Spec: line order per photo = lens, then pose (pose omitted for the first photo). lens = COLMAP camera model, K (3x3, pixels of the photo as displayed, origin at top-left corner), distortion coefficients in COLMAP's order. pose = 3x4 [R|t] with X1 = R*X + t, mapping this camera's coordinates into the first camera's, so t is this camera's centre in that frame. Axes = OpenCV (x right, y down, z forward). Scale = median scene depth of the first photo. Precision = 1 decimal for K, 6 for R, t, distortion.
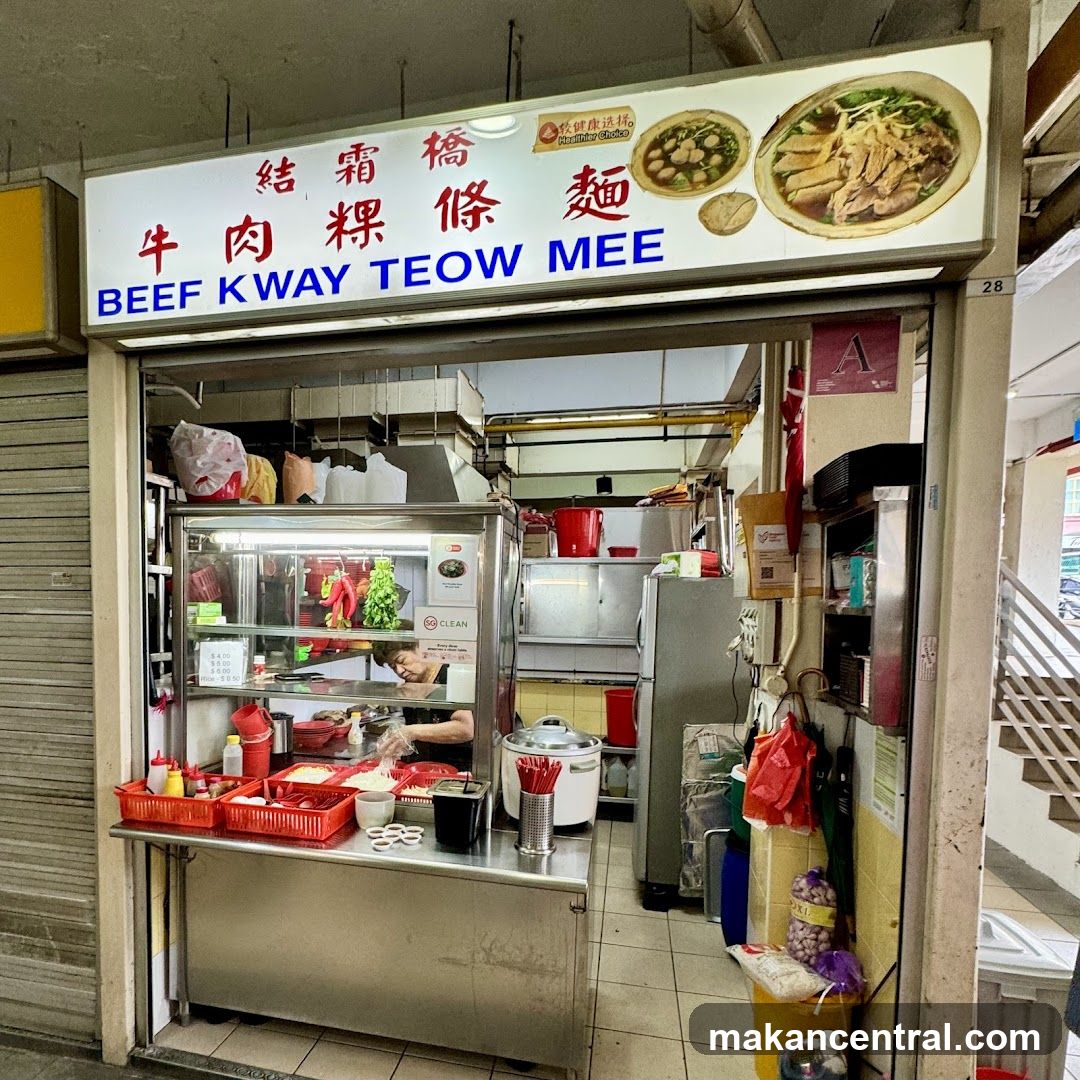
lens RADIAL K [[658.6, 0, 481.8], [0, 658.6, 635.8], [0, 0, 1]] dist [0.002879, -0.003771]
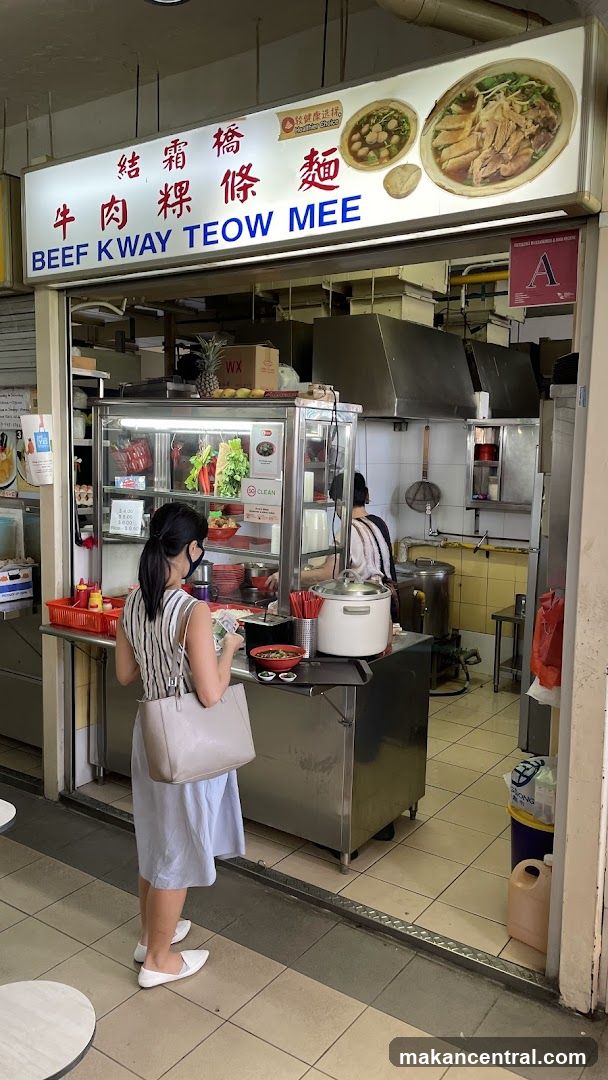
lens RADIAL K [[829.6, 0, 304.0], [0, 829.6, 540.0], [0, 0, 1]] dist [0.073636, -0.068864]
pose [[0.930373, 0.044835, -0.363862, 0.759030], [-0.024662, 0.997899, 0.059903, -0.028531], [0.365784, -0.046759, 0.929524, -0.586220]]
